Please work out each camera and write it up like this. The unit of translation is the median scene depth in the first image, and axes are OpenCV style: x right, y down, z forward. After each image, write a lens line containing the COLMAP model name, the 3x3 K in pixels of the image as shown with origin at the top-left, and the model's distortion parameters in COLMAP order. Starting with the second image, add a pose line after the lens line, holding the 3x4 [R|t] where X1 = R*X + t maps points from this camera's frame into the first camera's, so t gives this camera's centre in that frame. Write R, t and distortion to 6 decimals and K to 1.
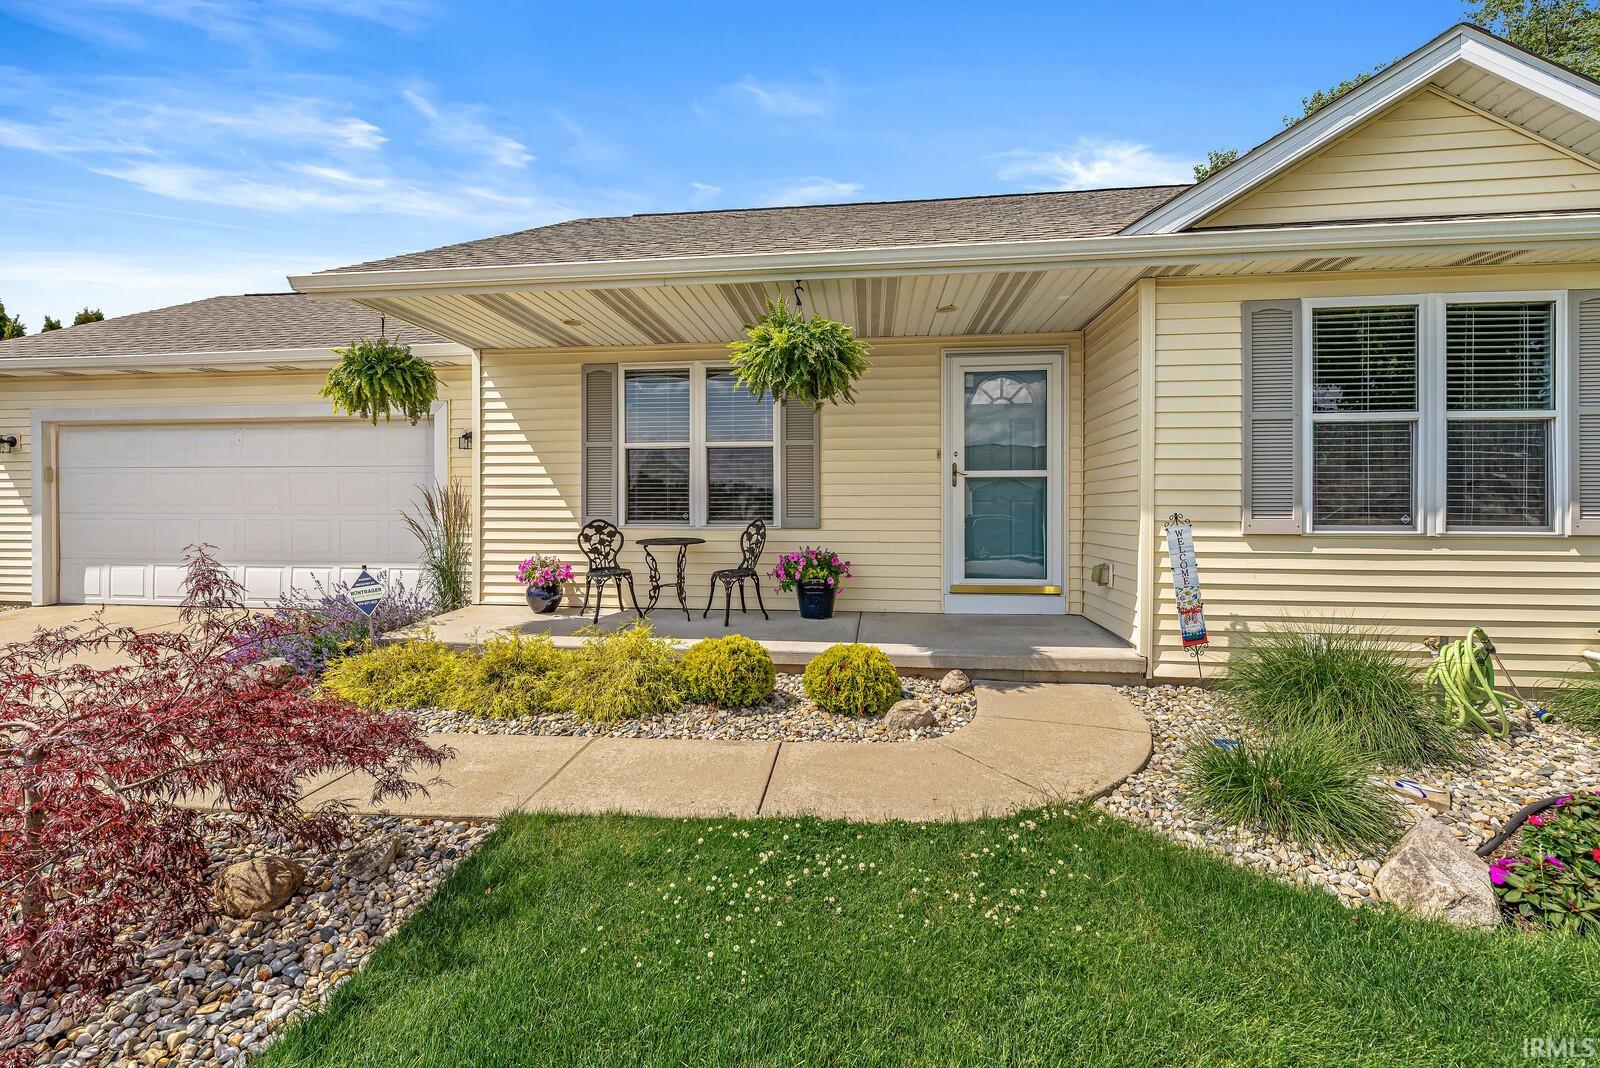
lens RADIAL K [[683.9, 0, 793.6], [0, 683.9, 514.6], [0, 0, 1]] dist [0.000471, 0.000592]
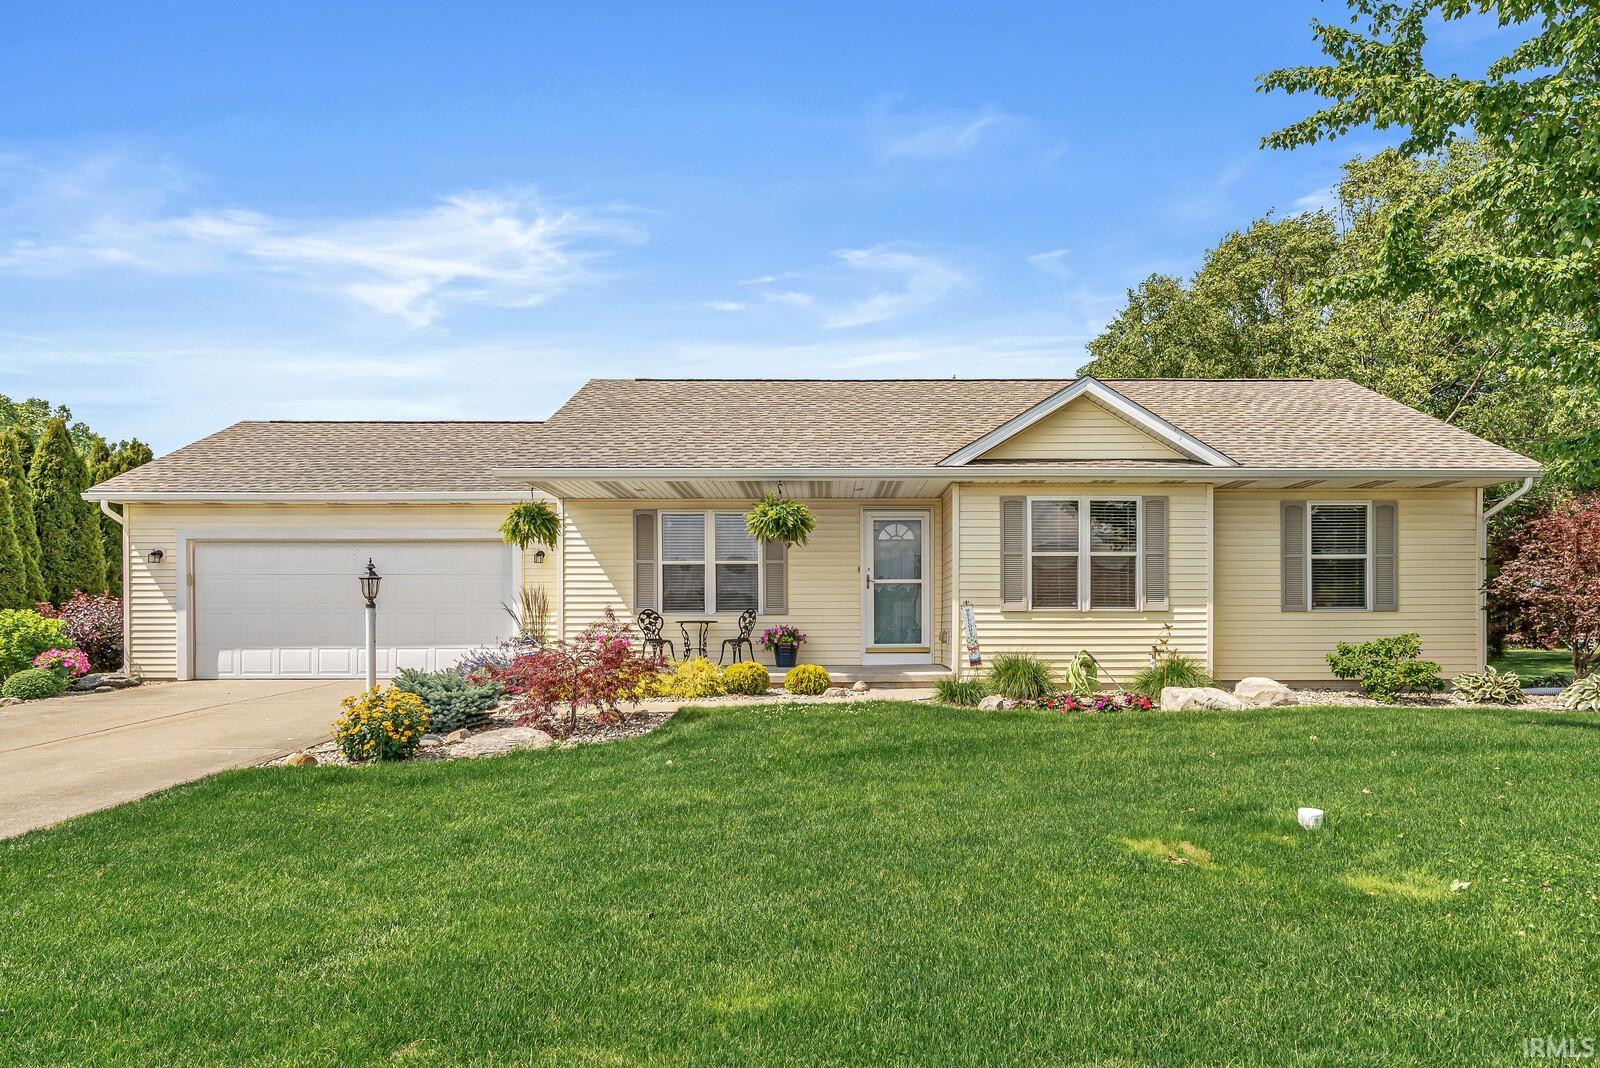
lens RADIAL K [[683.9, 0, 793.6], [0, 683.9, 514.6], [0, 0, 1]] dist [0.000471, 0.000592]
pose [[0.997485, 0.011265, 0.069982, -0.065213], [-0.000054, 0.987411, -0.158177, 0.043836], [-0.070883, 0.157775, 0.984928, -0.660127]]
